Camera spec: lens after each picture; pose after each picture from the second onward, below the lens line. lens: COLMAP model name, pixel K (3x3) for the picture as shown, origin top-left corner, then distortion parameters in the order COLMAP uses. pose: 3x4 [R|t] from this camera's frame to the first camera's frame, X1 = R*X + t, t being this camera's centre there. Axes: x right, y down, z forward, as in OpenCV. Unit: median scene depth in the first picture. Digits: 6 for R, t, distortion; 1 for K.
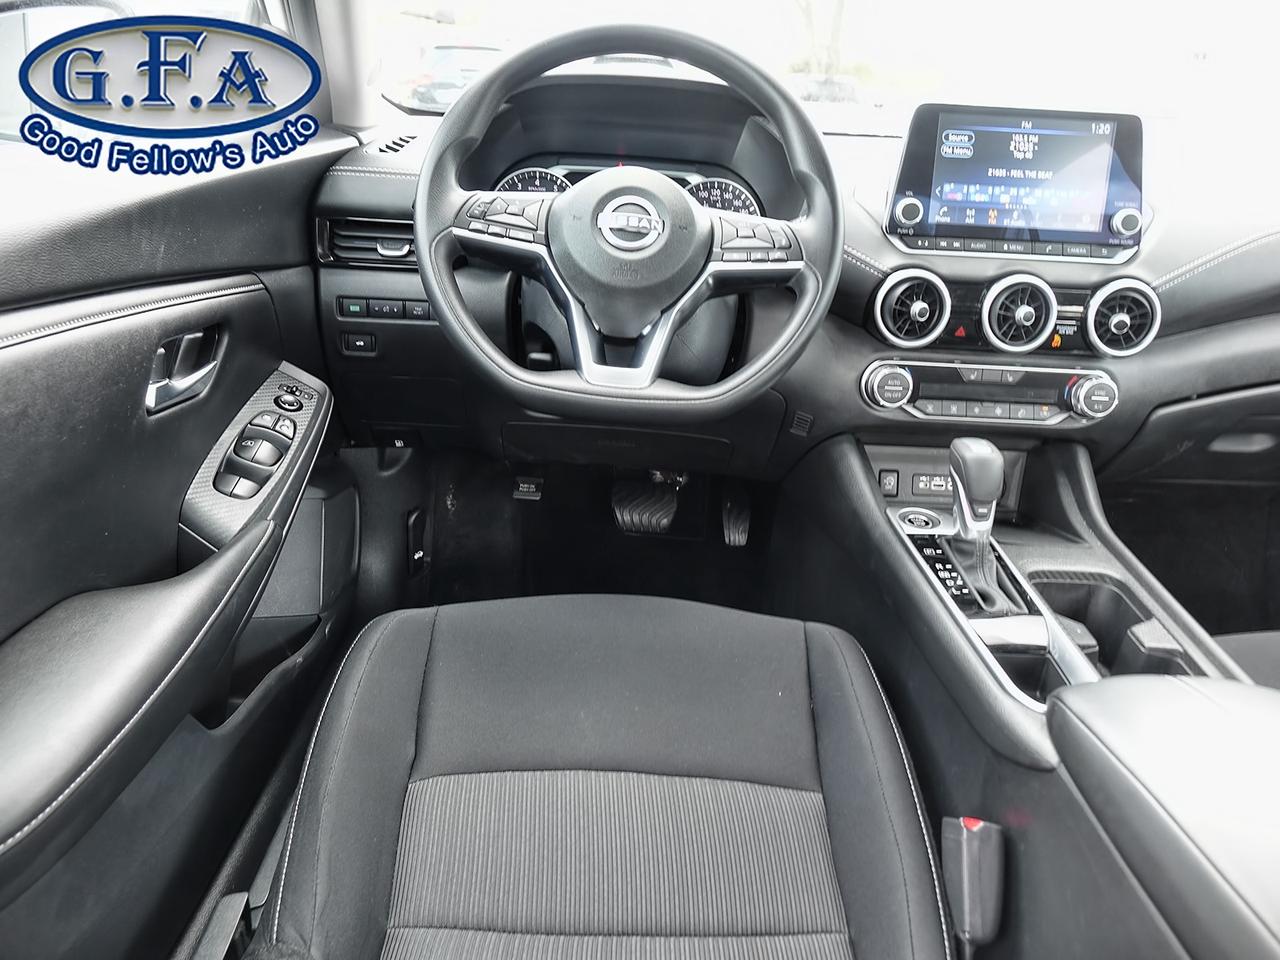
lens RADIAL K [[969.3, 0, 640.0], [0, 969.3, 480.0], [0, 0, 1]] dist [-0.004952, -0.004725]
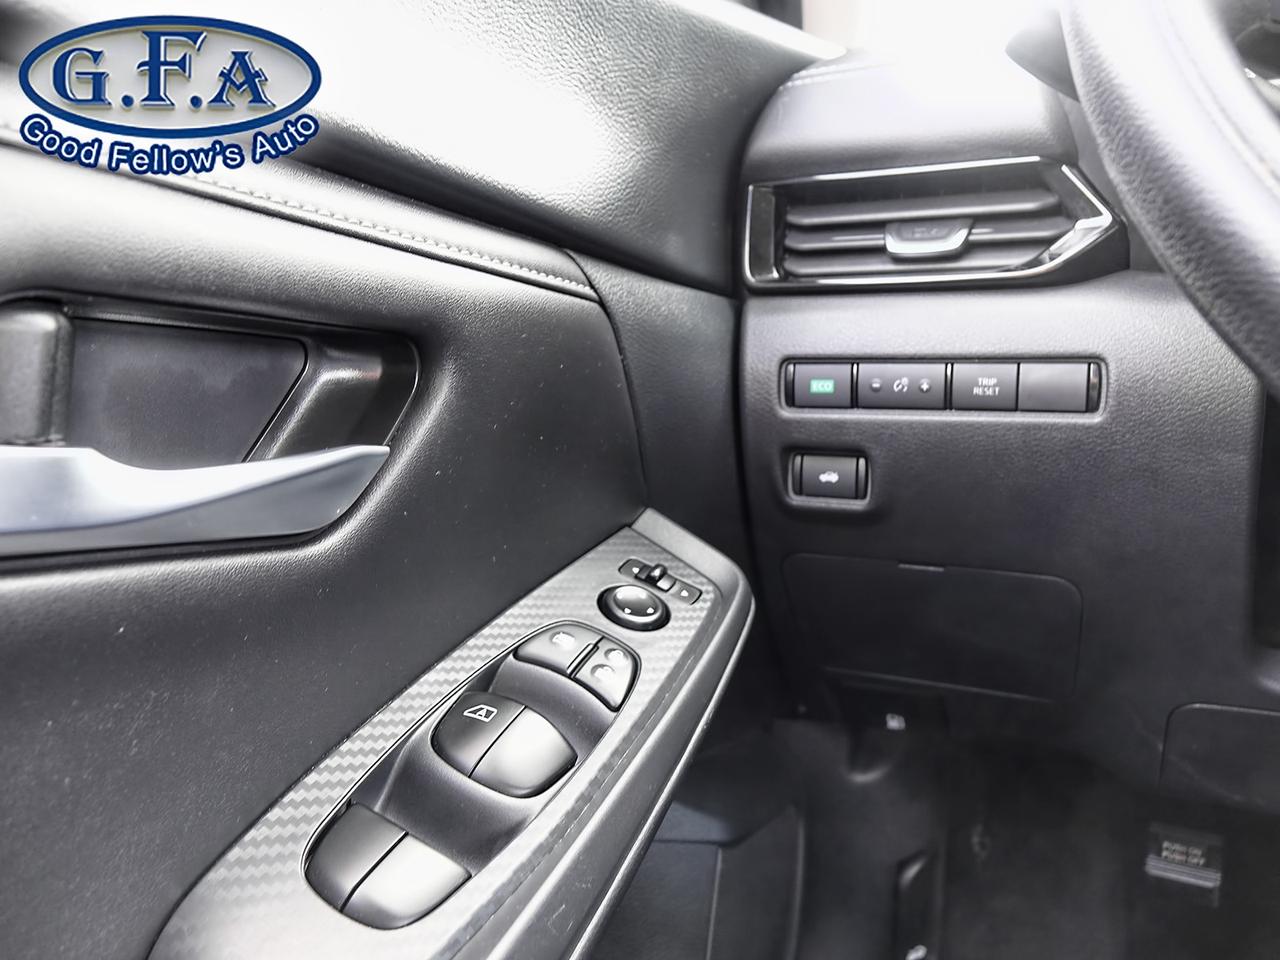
lens RADIAL K [[969.3, 0, 640.0], [0, 969.3, 480.0], [0, 0, 1]] dist [-0.004952, -0.004725]
pose [[0.891609, -0.004714, -0.452782, -0.186603], [-0.108617, 0.968525, -0.223969, -0.042269], [0.439586, 0.248872, 0.863033, 0.652792]]
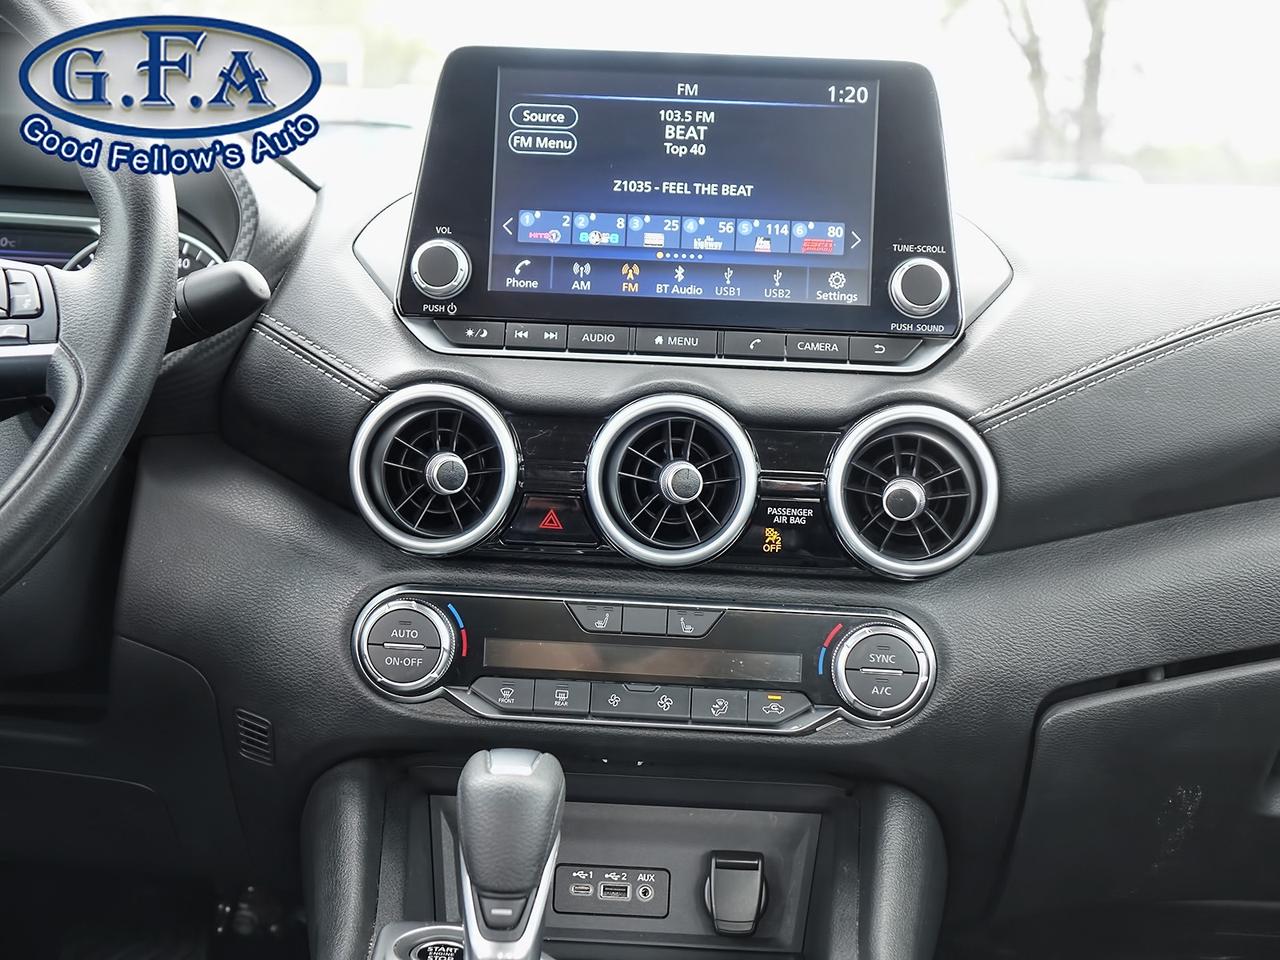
lens RADIAL K [[2088.5, 0, 640.0], [0, 2088.5, 480.0], [0, 0, 1]] dist [-0.011716, -0.067896]
pose [[0.999078, -0.003067, -0.042814, 0.412798], [-0.007670, 0.968635, -0.248370, 0.068037], [0.042233, 0.248470, 0.967719, 0.063450]]
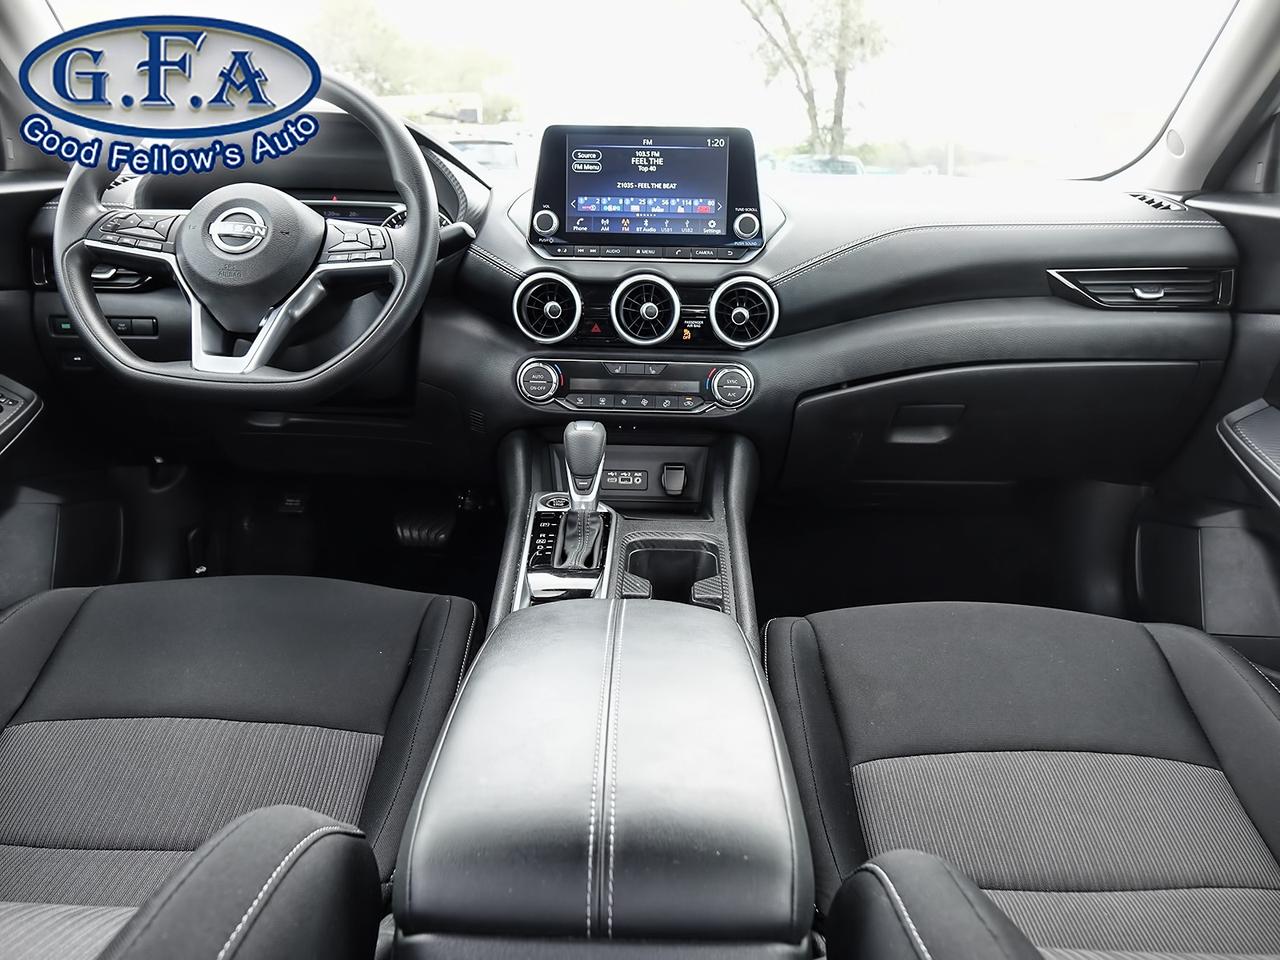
lens RADIAL K [[969.3, 0, 640.0], [0, 969.3, 480.0], [0, 0, 1]] dist [-0.004952, -0.004725]
pose [[0.999245, -0.023033, -0.031285, 0.410119], [0.020438, 0.996515, -0.080873, 0.106066], [0.033038, 0.080172, 0.996233, -0.071889]]
